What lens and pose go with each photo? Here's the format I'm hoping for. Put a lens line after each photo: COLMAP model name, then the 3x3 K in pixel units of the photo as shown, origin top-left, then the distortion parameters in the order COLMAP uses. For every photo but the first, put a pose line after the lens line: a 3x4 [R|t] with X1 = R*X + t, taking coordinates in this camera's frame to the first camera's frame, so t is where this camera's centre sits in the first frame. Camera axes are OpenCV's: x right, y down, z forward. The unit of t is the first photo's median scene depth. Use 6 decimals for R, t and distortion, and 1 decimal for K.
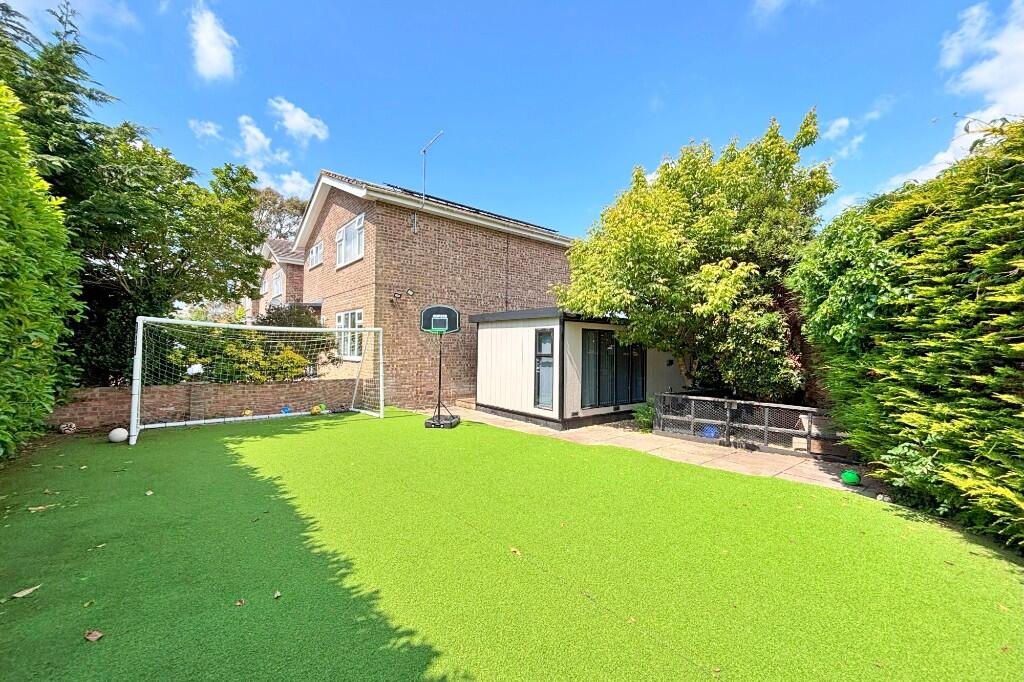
lens RADIAL K [[411.2, 0, 512.0], [0, 411.2, 341.0], [0, 0, 1]] dist [-0.000678, -0.000032]
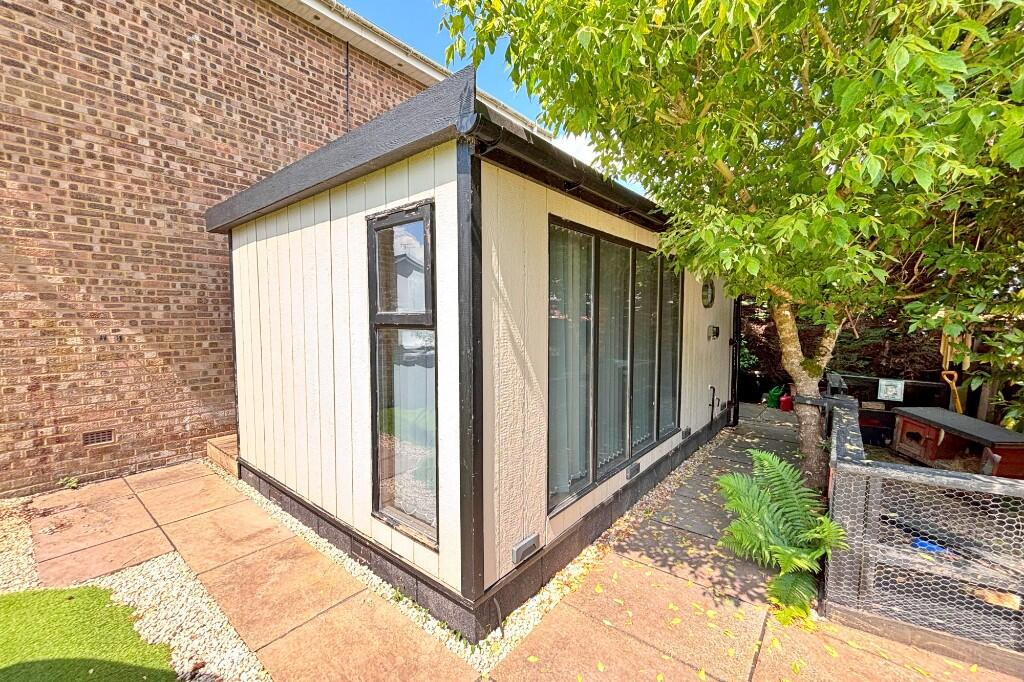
lens RADIAL K [[411.2, 0, 512.0], [0, 411.2, 341.0], [0, 0, 1]] dist [-0.000678, -0.000032]
pose [[0.979916, -0.026223, 0.197681, 0.092189], [0.011459, 0.997082, 0.075467, 0.028958], [-0.199083, -0.071686, 0.977357, 0.723871]]
